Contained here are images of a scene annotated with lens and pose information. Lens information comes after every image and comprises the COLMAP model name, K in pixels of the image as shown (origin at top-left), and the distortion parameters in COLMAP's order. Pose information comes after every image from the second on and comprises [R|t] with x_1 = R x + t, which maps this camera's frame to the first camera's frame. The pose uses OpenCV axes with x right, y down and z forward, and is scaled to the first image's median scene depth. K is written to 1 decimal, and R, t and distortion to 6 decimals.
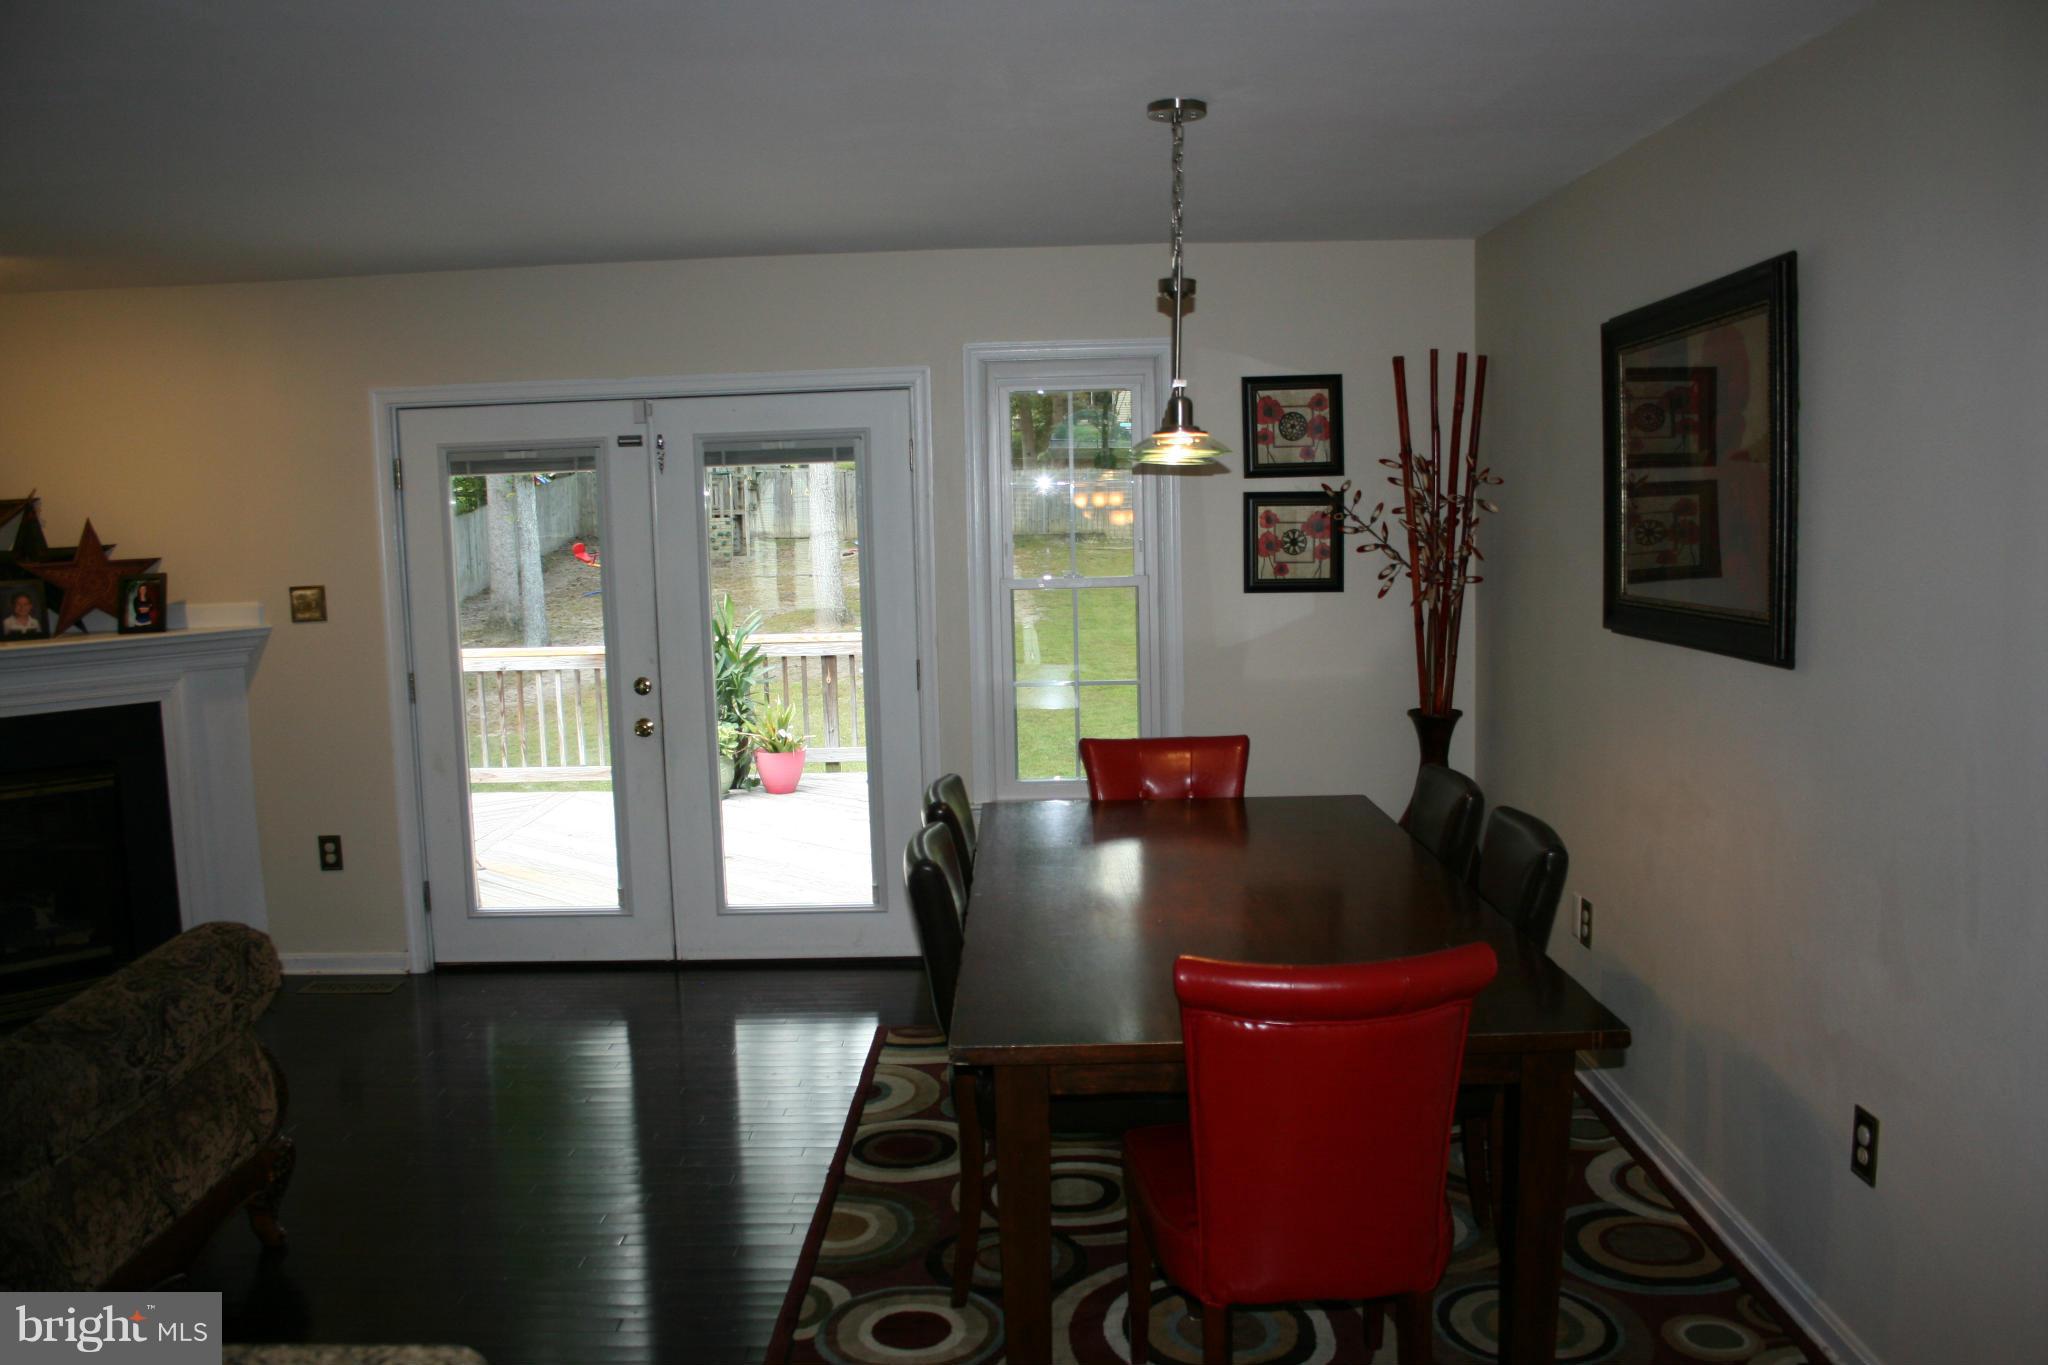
lens RADIAL K [[1693.2, 0, 1057.4], [0, 1693.2, 702.7], [0, 0, 1]] dist [-0.168200, 0.124286]
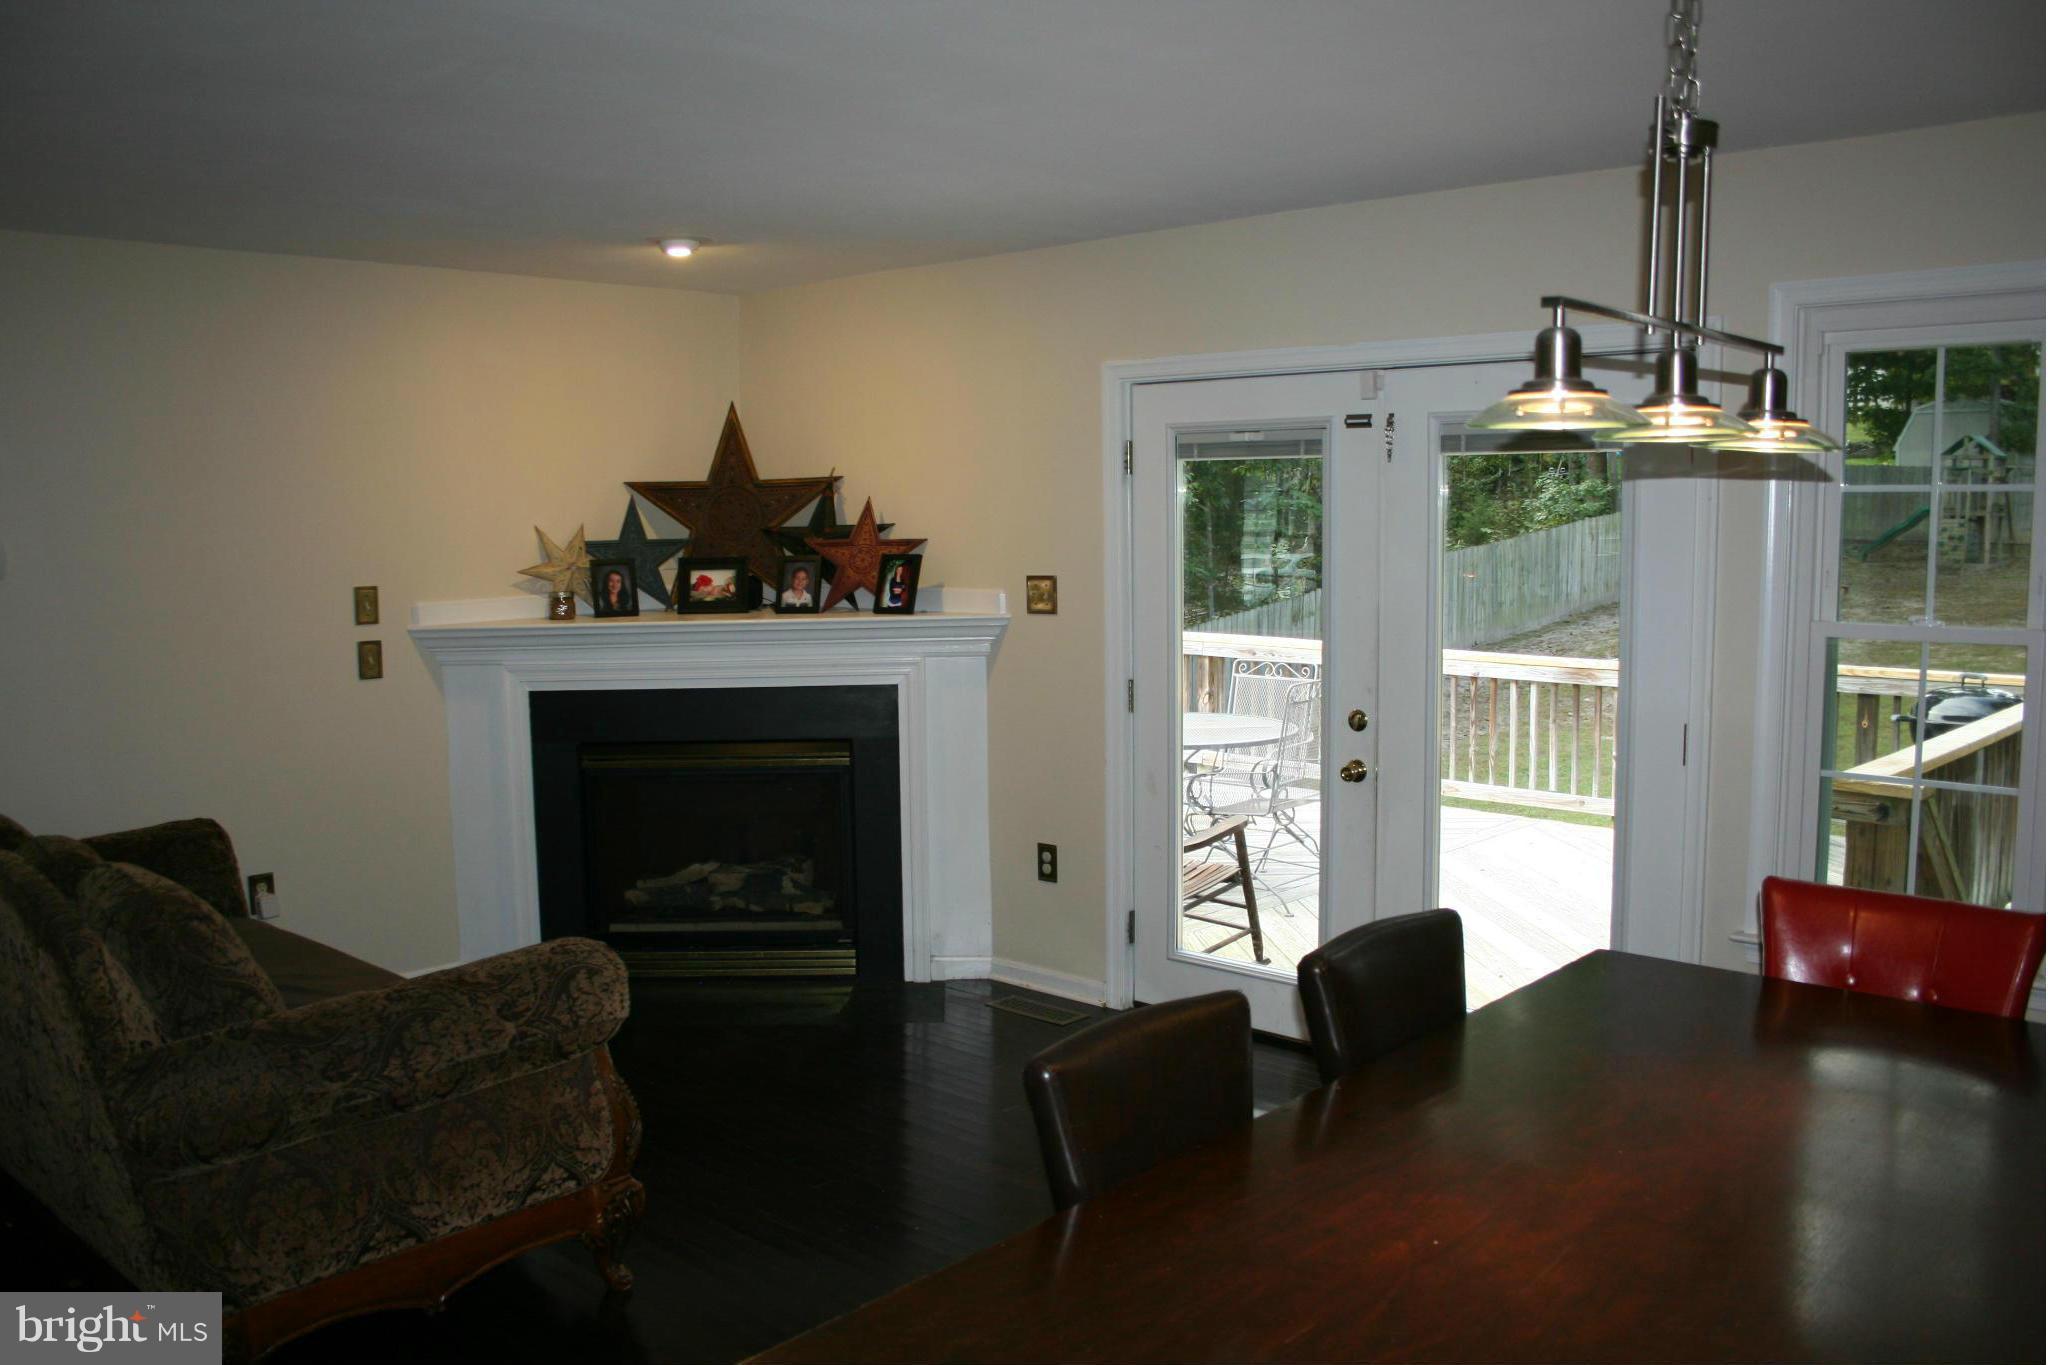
lens RADIAL K [[1697.3, 0, 1045.9], [0, 1697.3, 711.4], [0, 0, 1]] dist [-0.162521, 0.145373]
pose [[0.740961, 0.098890, -0.664227, 0.194033], [-0.090873, 0.994766, 0.046730, -0.040305], [0.665371, 0.025735, 0.746069, 0.290625]]
